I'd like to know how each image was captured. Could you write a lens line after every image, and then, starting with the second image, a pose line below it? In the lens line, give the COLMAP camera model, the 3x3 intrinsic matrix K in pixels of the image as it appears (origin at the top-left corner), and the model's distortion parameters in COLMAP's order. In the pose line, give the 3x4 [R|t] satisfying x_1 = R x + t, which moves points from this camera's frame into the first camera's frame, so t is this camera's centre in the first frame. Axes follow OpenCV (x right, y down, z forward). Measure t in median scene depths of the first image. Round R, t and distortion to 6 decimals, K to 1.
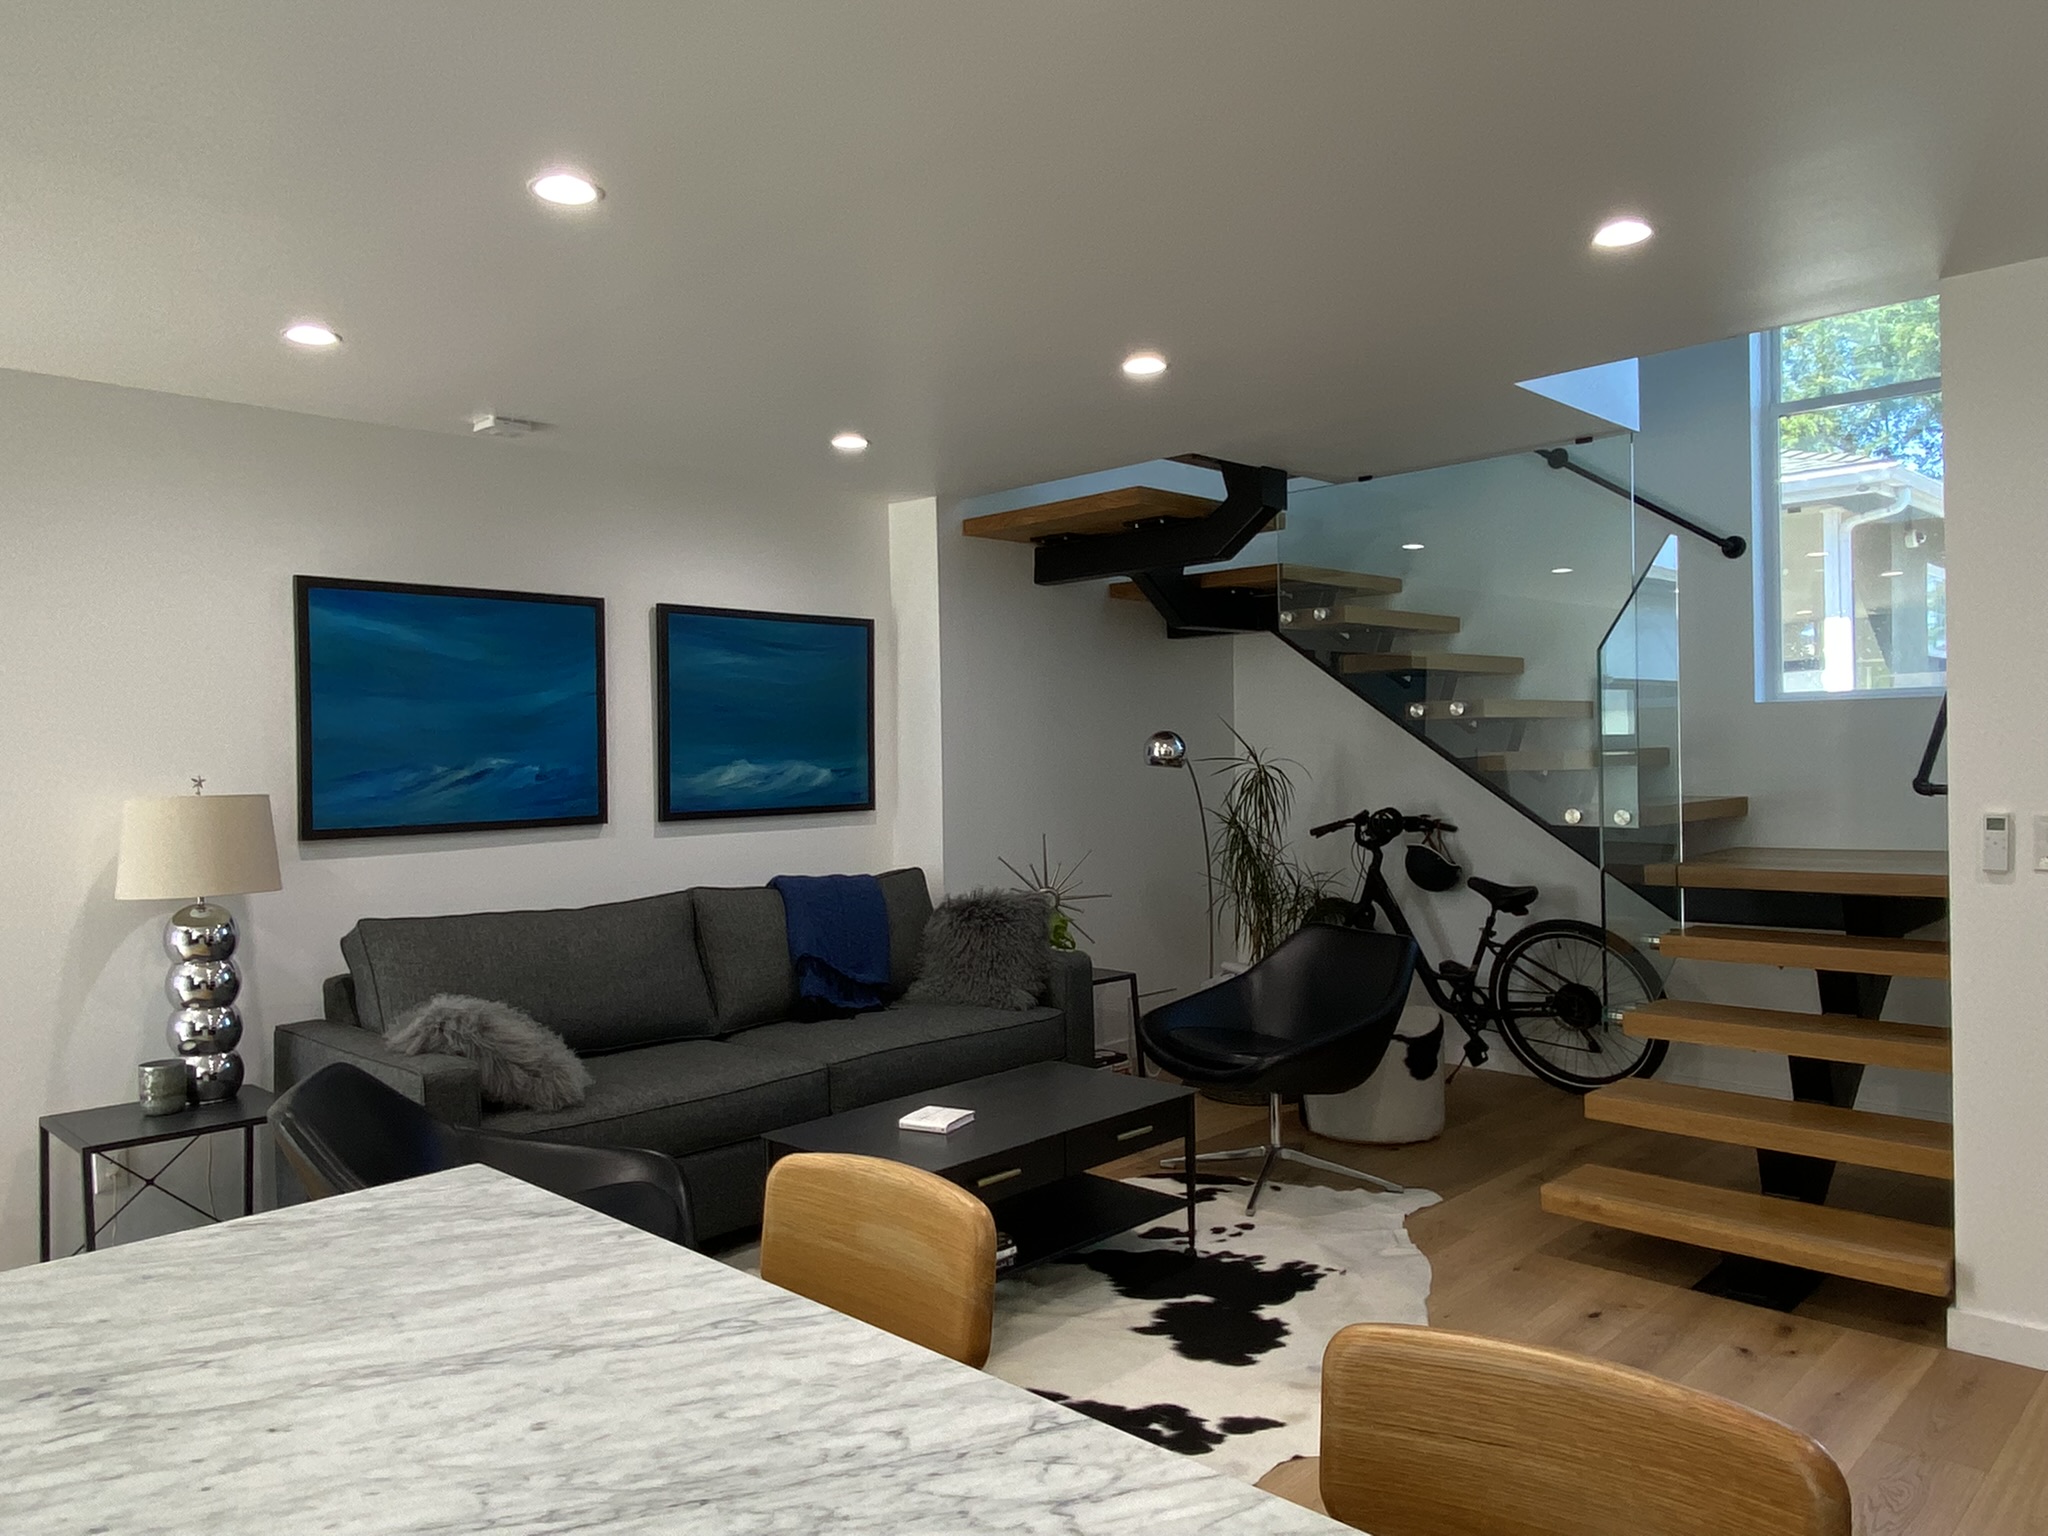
lens RADIAL K [[1420.7, 0, 993.7], [0, 1420.7, 755.2], [0, 0, 1]] dist [0.050453, -0.037676]
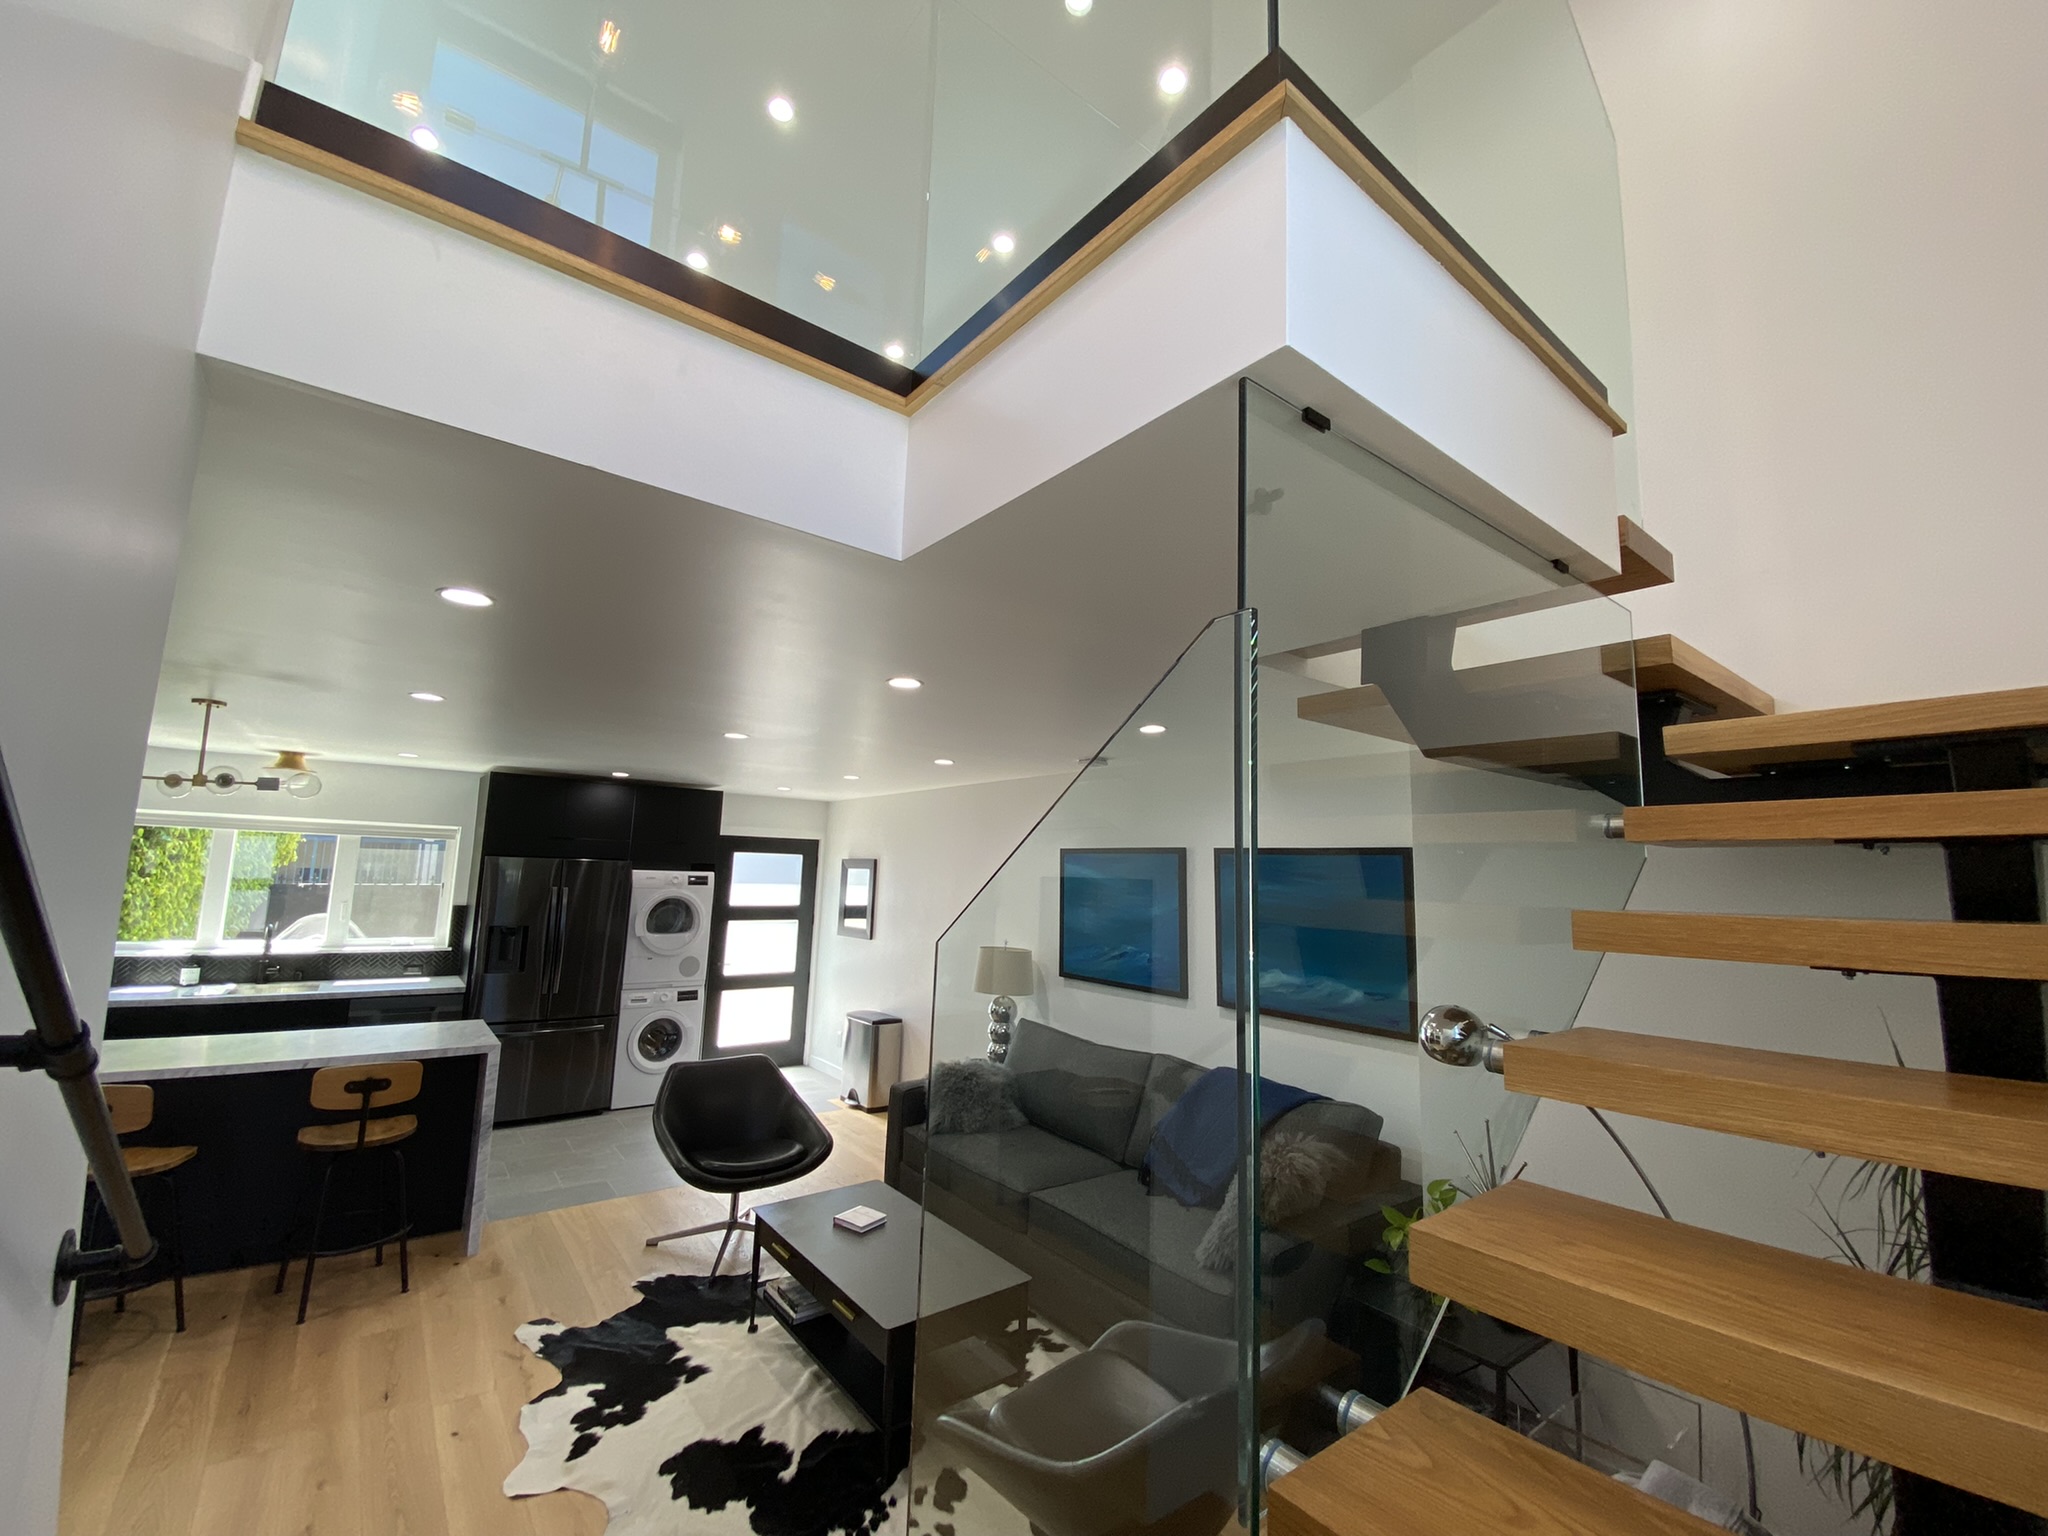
lens RADIAL K [[831.1, 0, 1010.2], [0, 831.1, 760.7], [0, 0, 1]] dist [0.015864, -0.014418]
pose [[-0.130467, -0.117993, -0.984406, 0.621465], [-0.028671, 0.992927, -0.115215, -0.092639], [0.991038, 0.013192, -0.132927, 0.906982]]
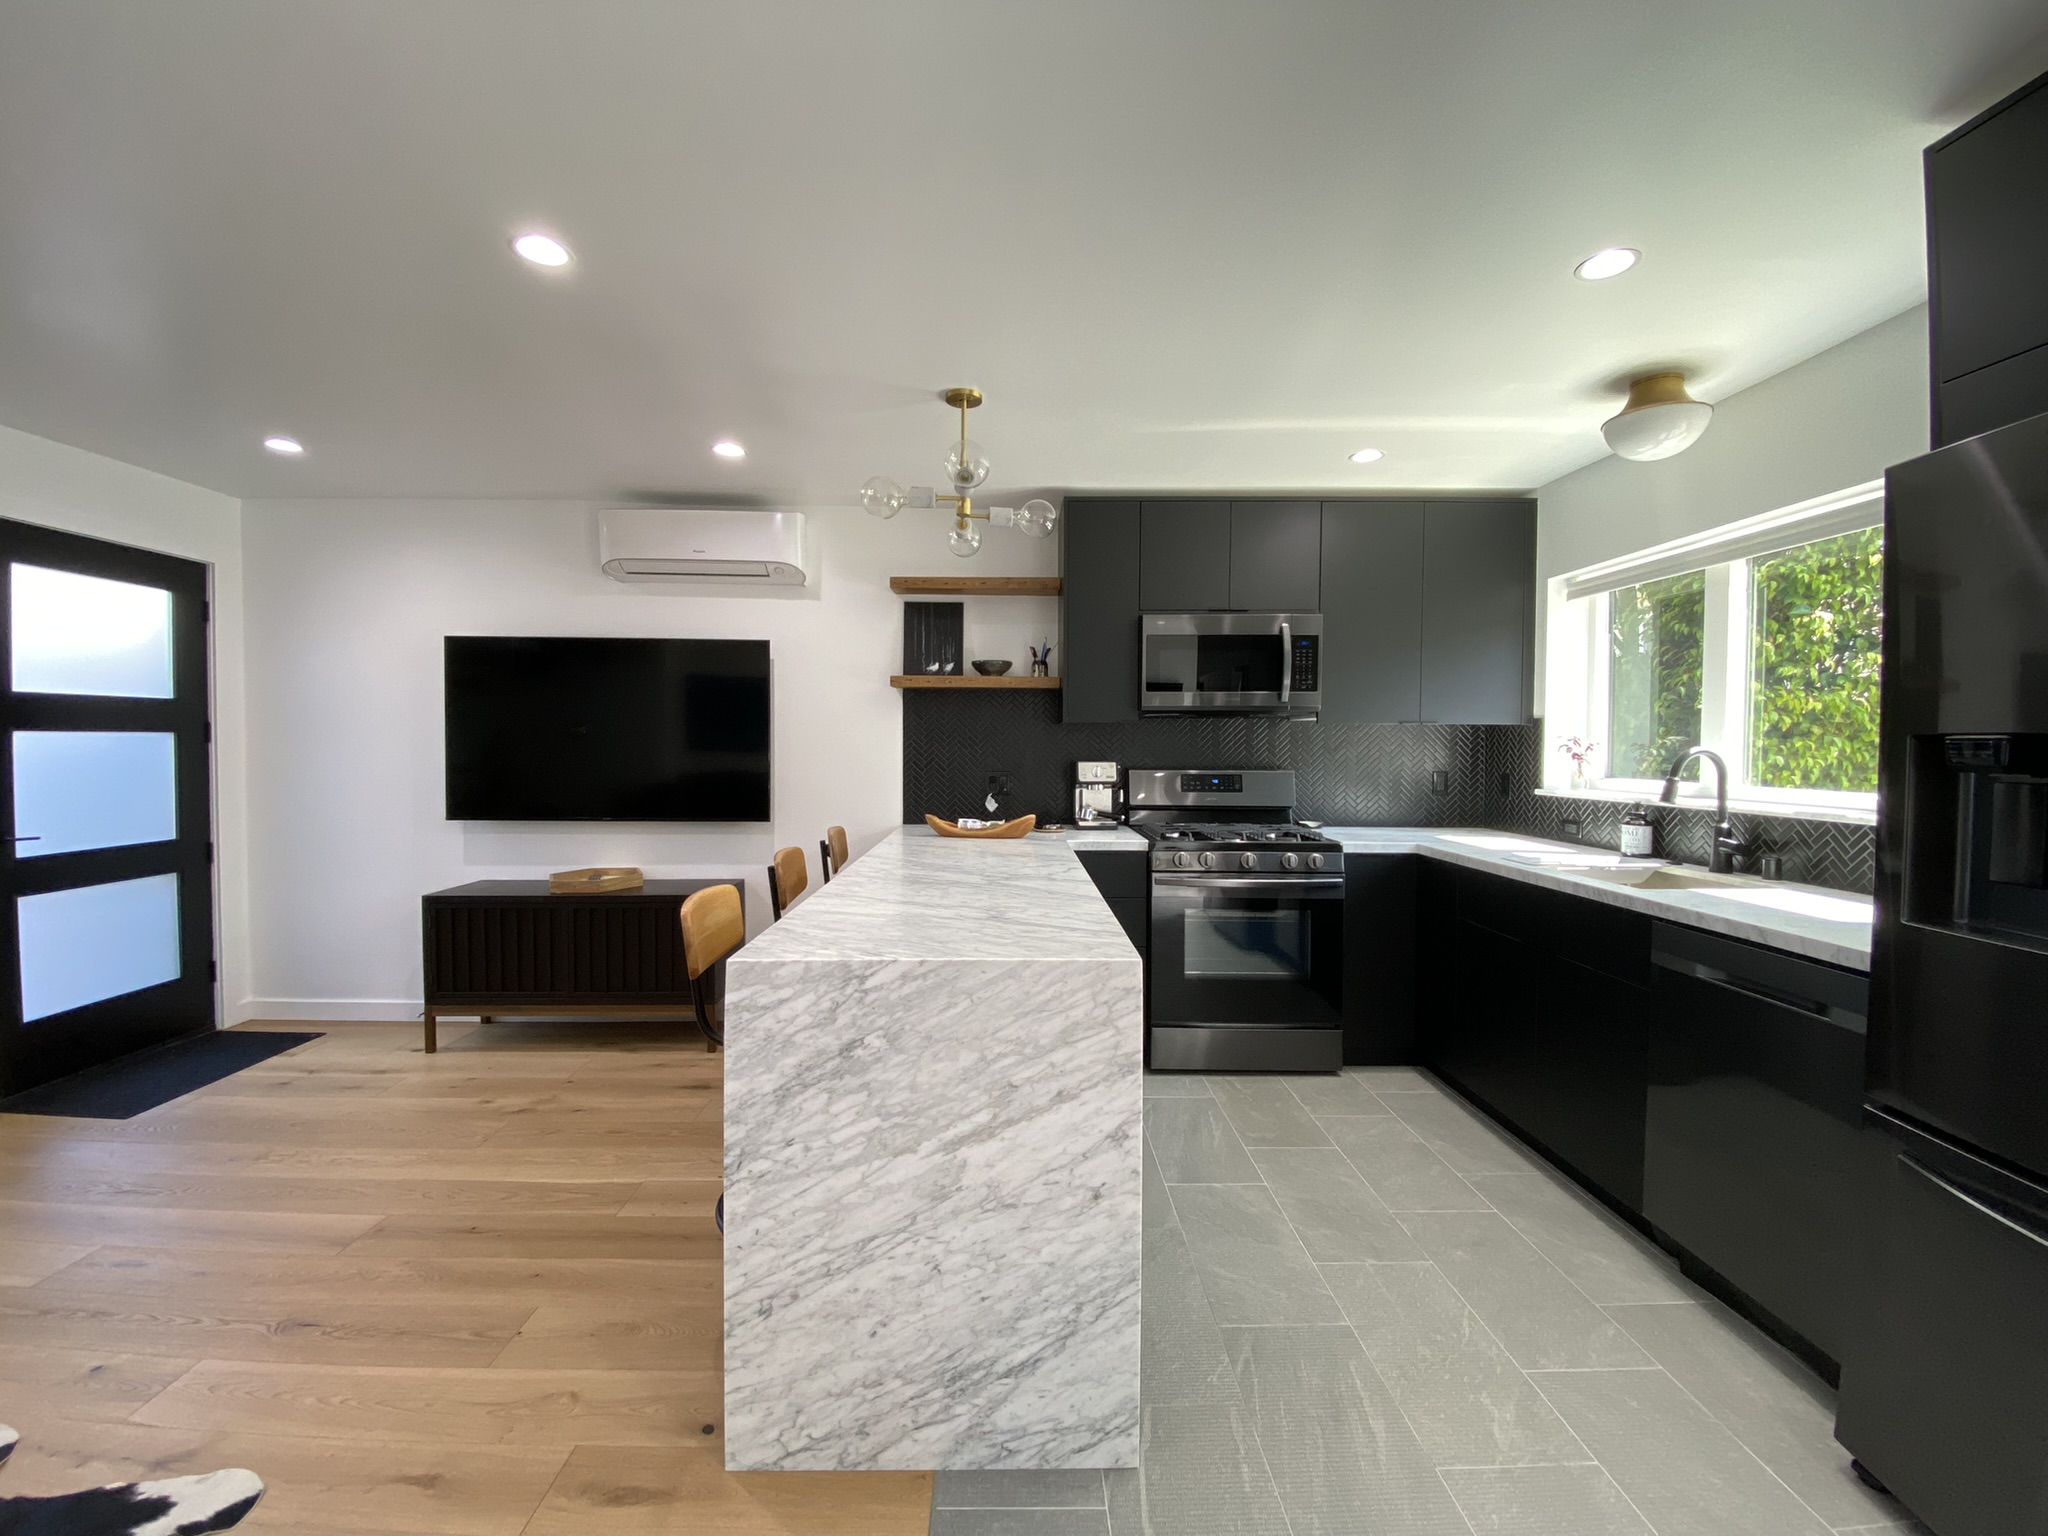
lens RADIAL K [[831.1, 0, 1011.1], [0, 831.1, 762.0], [0, 0, 1]] dist [0.015864, -0.014418]
pose [[-0.716350, 0.001879, 0.697739, -0.397016], [0.009991, 0.999921, 0.007565, 0.022958], [-0.697670, 0.012390, -0.716312, 0.472024]]
